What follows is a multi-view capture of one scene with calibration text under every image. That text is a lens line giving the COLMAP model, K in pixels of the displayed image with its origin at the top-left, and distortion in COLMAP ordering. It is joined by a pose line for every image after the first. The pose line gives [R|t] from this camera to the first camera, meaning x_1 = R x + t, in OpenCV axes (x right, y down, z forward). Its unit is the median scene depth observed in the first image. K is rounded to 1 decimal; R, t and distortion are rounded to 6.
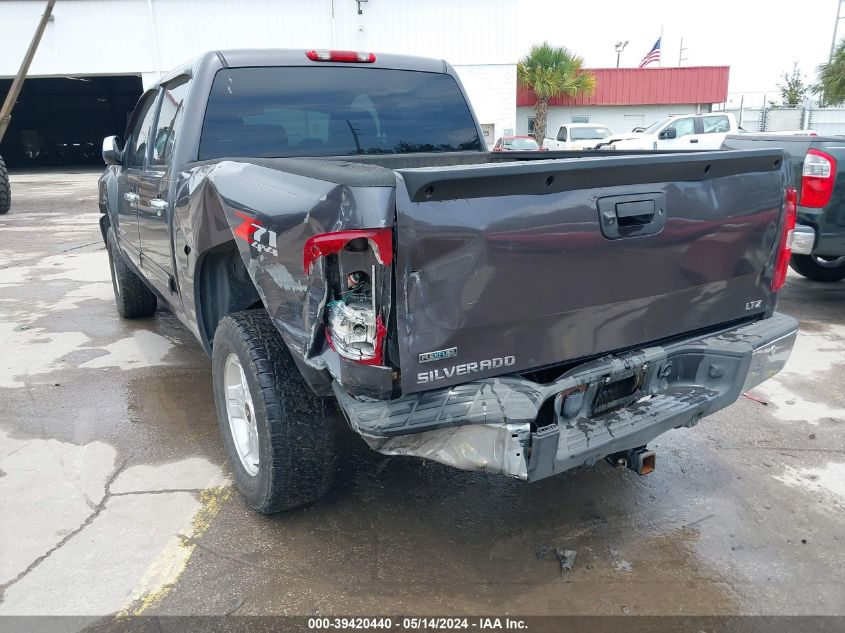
lens RADIAL K [[699.9, 0, 430.3], [0, 699.9, 313.7], [0, 0, 1]] dist [0.032234, -0.055933]
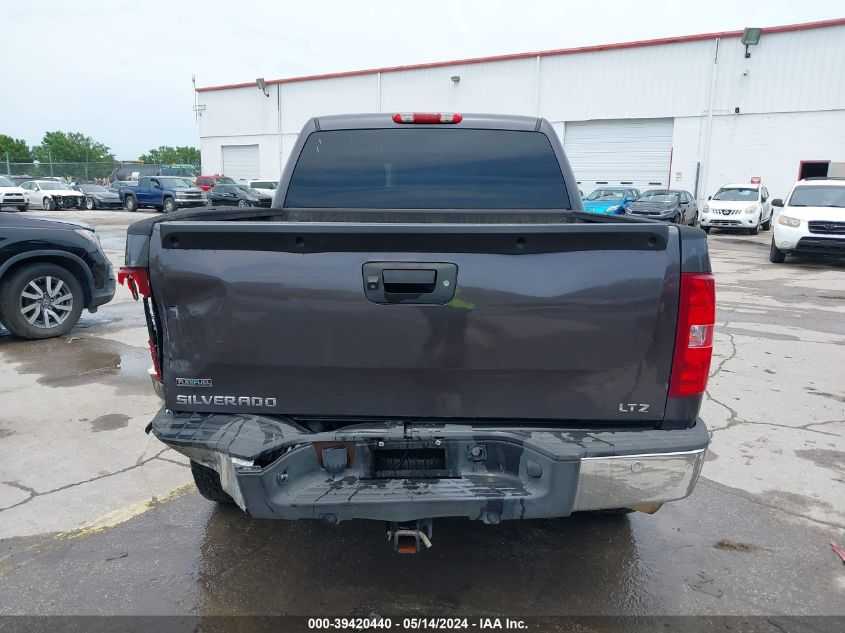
lens RADIAL K [[699.9, 0, 424.9], [0, 699.9, 315.5], [0, 0, 1]] dist [0.032234, -0.055933]
pose [[0.835857, 0.128883, -0.533603, 0.702648], [-0.160143, 0.987015, -0.012456, -0.072794], [0.525069, 0.095865, 0.845643, 0.156170]]
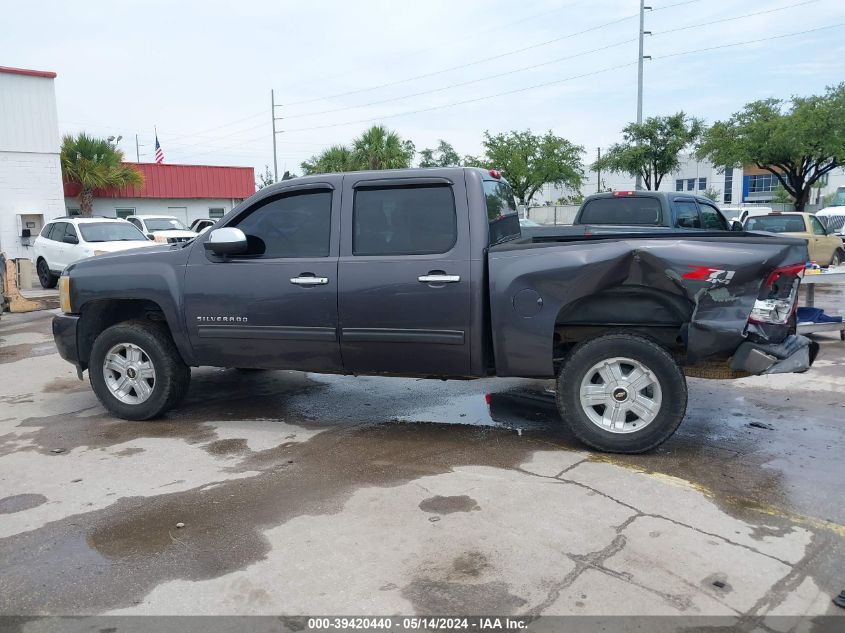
lens RADIAL K [[699.9, 0, 421.8], [0, 699.9, 320.1], [0, 0, 1]] dist [0.032234, -0.055933]
pose [[0.708300, -0.100919, 0.698661, -1.808451], [0.180552, 0.982706, -0.041096, -0.045220], [-0.682431, 0.155253, 0.714272, 0.153999]]
